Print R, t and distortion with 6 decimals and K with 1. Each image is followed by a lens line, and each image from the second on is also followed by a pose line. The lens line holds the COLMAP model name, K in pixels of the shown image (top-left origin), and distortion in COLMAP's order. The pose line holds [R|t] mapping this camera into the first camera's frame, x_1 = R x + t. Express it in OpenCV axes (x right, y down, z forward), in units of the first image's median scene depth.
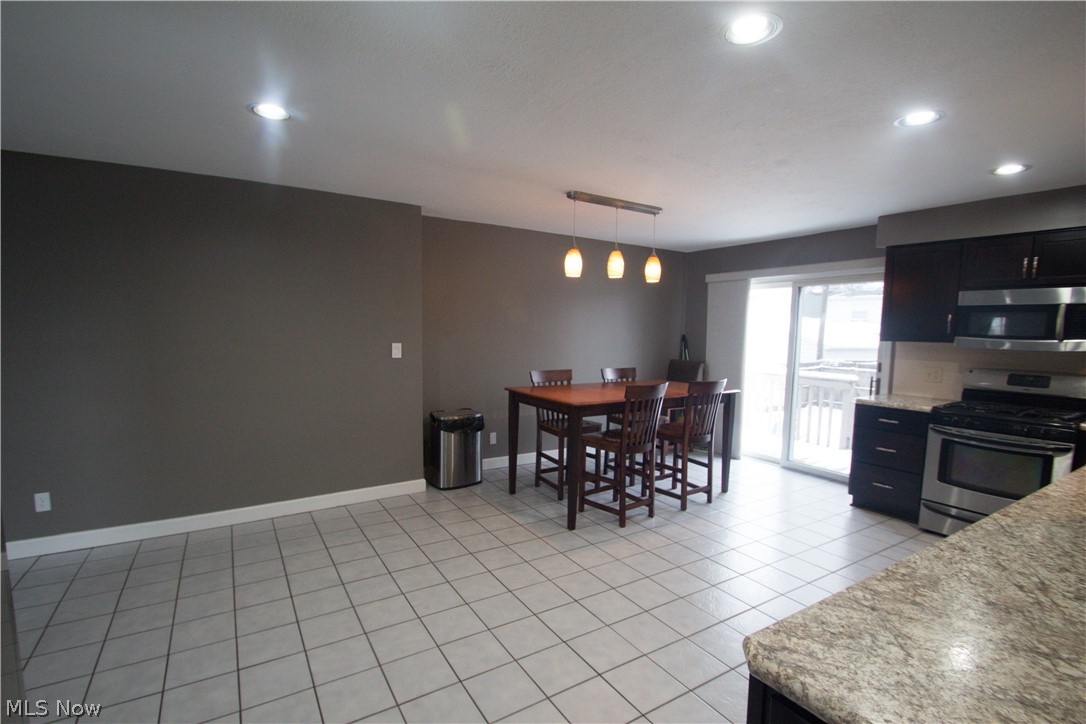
lens RADIAL K [[499.0, 0, 537.0], [0, 499.0, 367.1], [0, 0, 1]] dist [-0.002520, -0.000404]
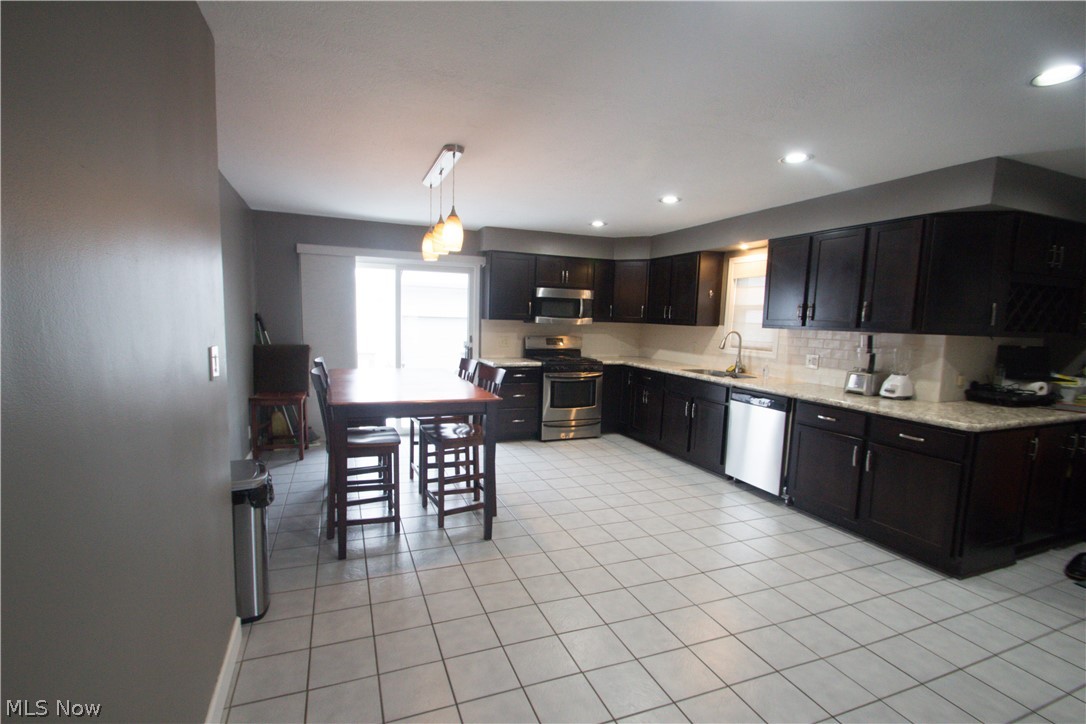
lens RADIAL K [[499.0, 0, 535.2], [0, 499.0, 370.2], [0, 0, 1]] dist [-0.002520, -0.000404]
pose [[0.190845, -0.115596, 0.974790, -0.725913], [0.054750, 0.992750, 0.107007, -0.062521], [-0.980092, 0.032948, 0.195791, 0.713933]]
